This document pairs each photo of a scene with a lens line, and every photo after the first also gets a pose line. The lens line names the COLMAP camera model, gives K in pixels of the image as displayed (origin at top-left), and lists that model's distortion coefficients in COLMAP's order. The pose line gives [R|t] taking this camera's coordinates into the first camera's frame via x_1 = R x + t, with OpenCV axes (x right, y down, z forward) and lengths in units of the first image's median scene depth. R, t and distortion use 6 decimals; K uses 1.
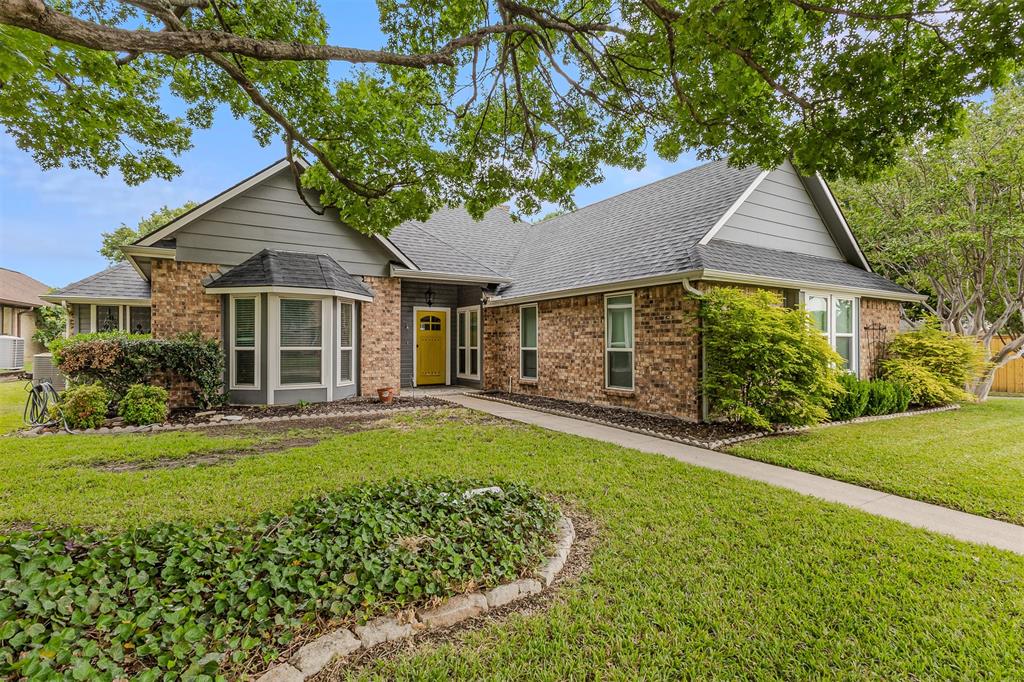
lens RADIAL K [[499.7, 0, 506.7], [0, 499.7, 340.8], [0, 0, 1]] dist [0.002879, 0.001311]
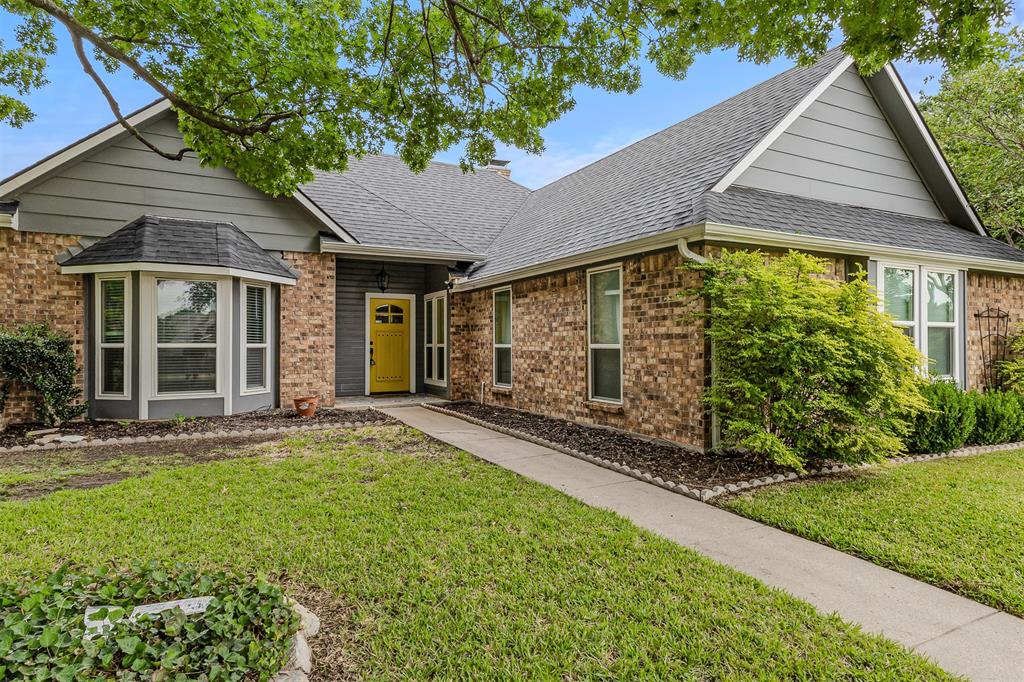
lens RADIAL K [[568.9, 0, 512.0], [0, 568.9, 336.5], [0, 0, 1]] dist [0.024565, -0.007705]
pose [[0.997322, -0.002505, -0.073090, 0.149971], [0.002030, 0.999976, -0.006569, 0.008901], [0.073105, 0.006403, 0.997304, 0.176578]]
